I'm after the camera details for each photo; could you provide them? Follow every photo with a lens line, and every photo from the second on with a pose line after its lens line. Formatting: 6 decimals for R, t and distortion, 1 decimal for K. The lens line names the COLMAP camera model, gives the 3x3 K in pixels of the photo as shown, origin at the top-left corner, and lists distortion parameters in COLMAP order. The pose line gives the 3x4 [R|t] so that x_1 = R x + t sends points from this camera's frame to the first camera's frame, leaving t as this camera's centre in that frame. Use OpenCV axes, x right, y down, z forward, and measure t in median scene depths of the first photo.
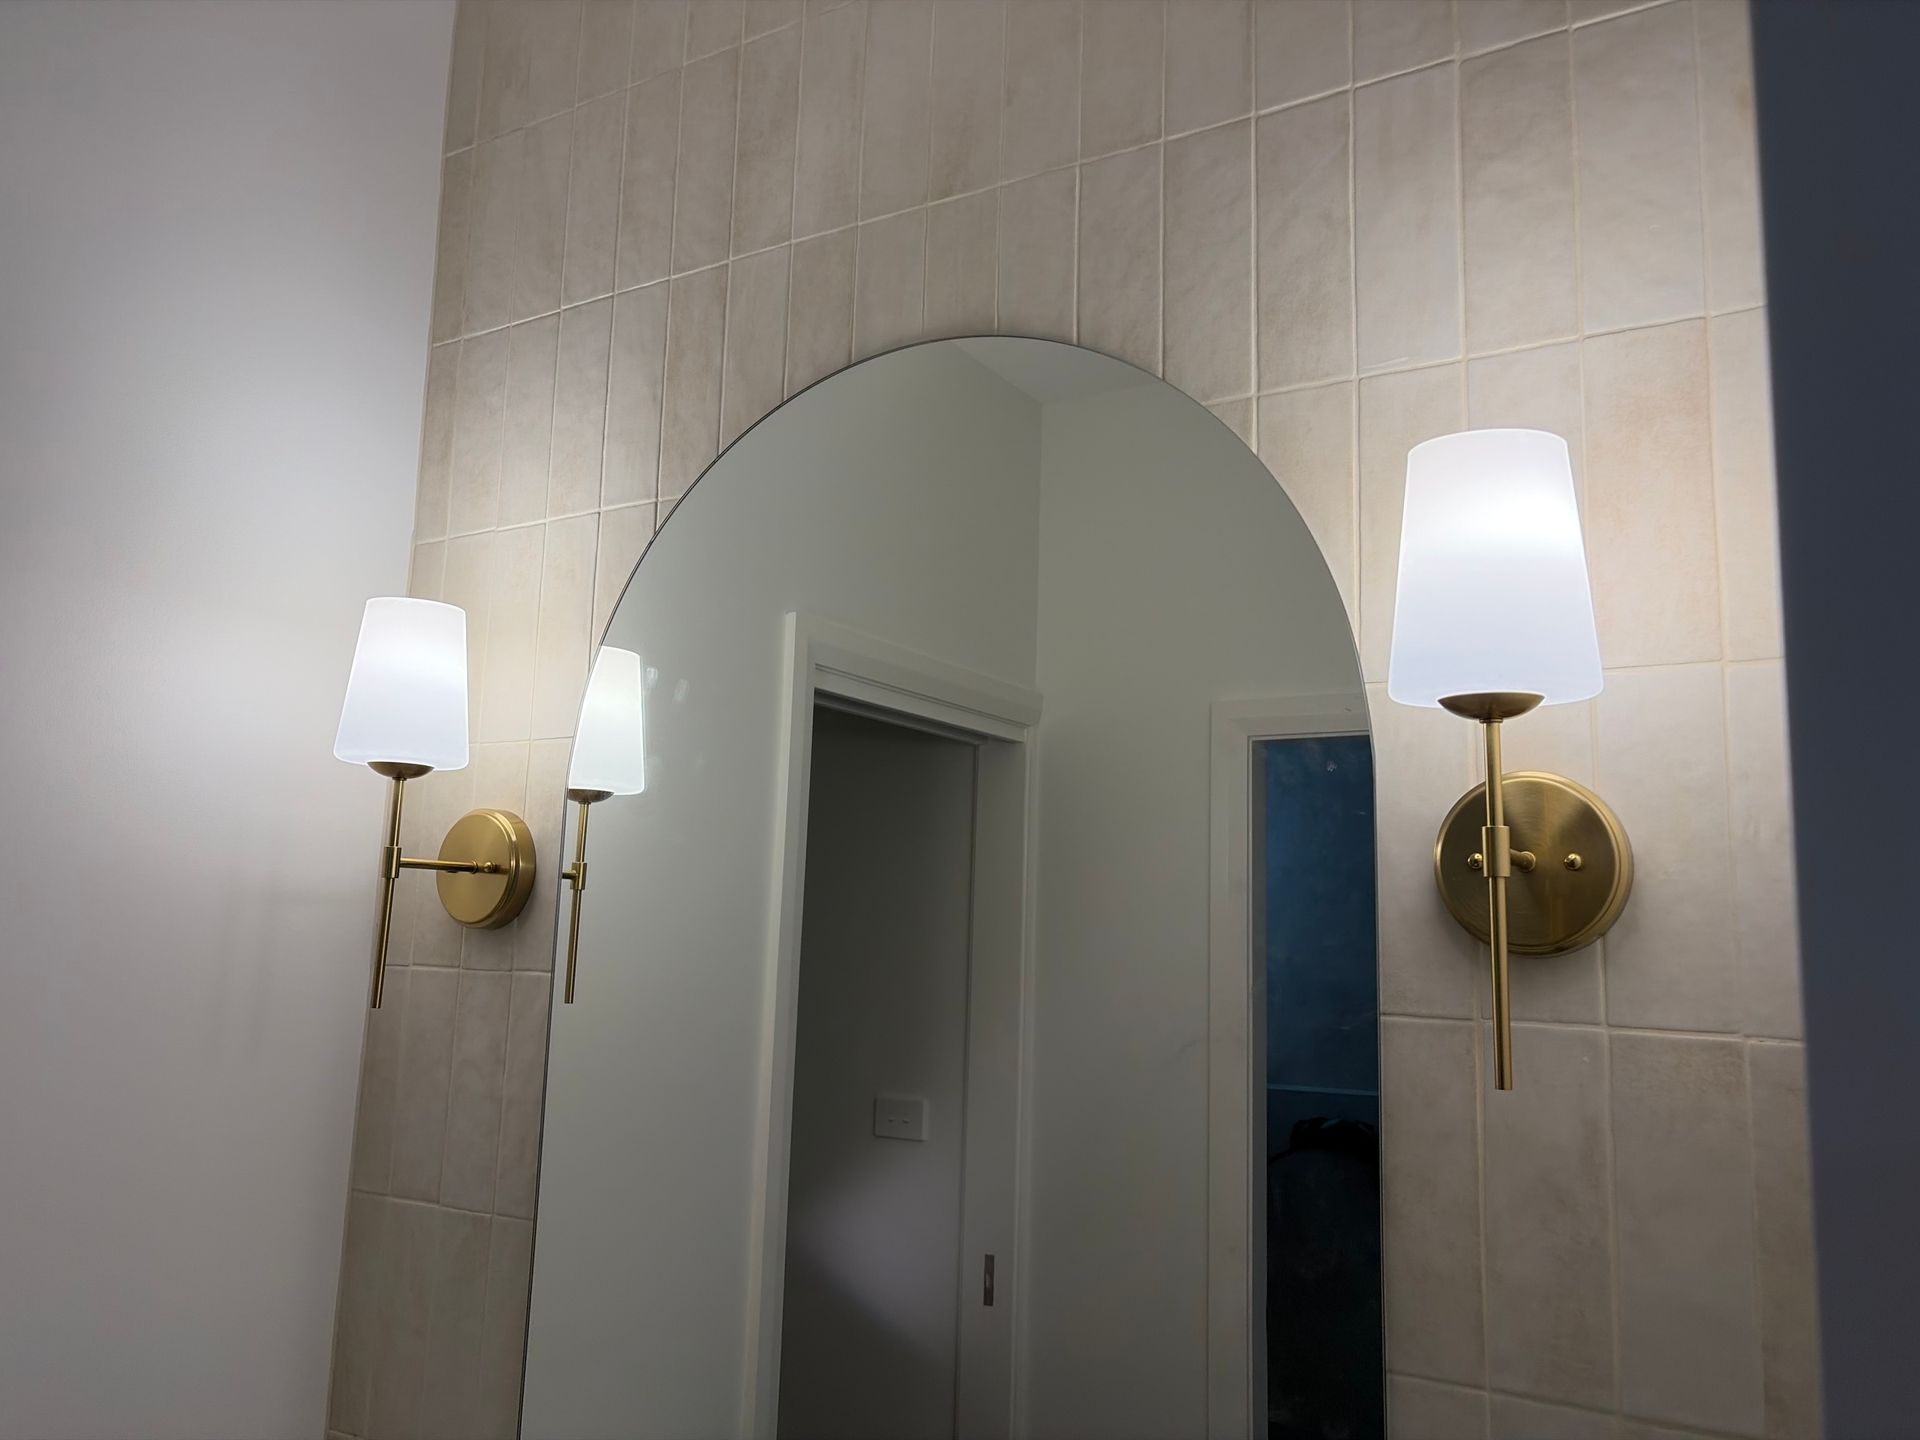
lens RADIAL K [[1618.2, 0, 959.3], [0, 1618.2, 682.2], [0, 0, 1]] dist [0.058191, -0.123482]
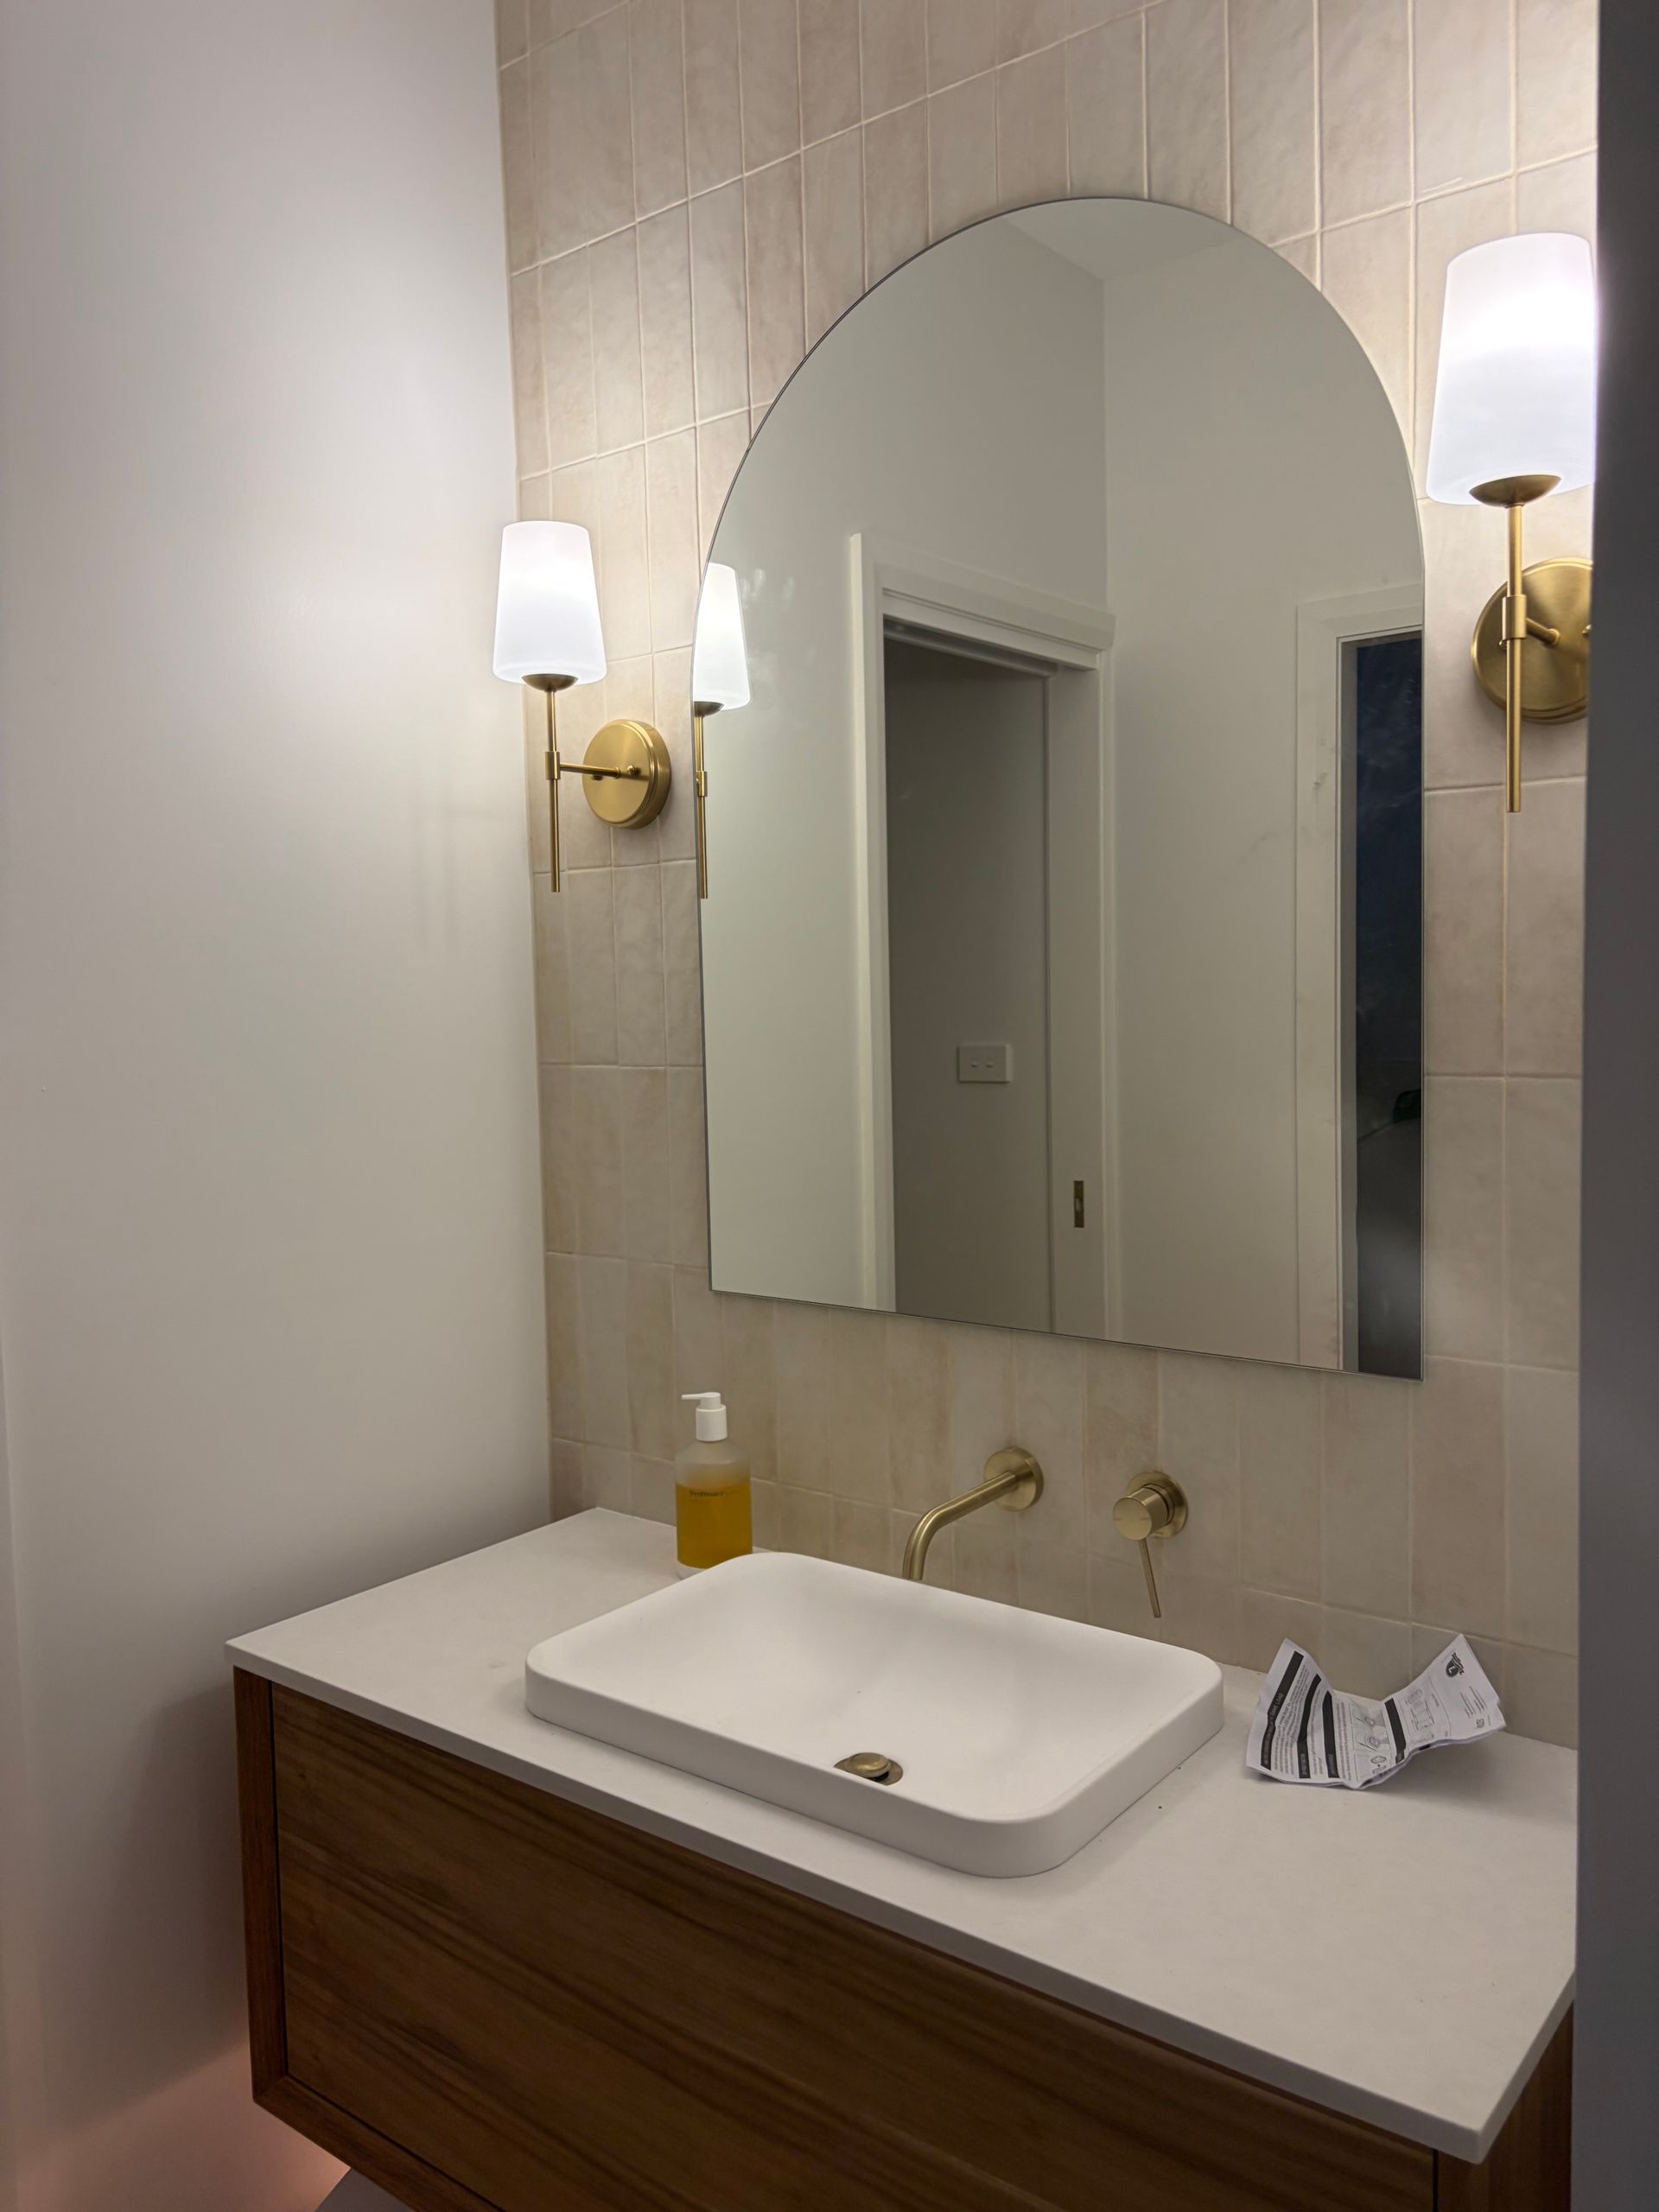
lens RADIAL K [[1723.6, 0, 801.6], [0, 1723.6, 1103.2], [0, 0, 1]] dist [0.066000, -0.089778]
pose [[0.989848, -0.046134, -0.134432, -0.020049], [0.079030, 0.964804, 0.250815, 0.045318], [0.118130, -0.258893, 0.958655, -0.212898]]
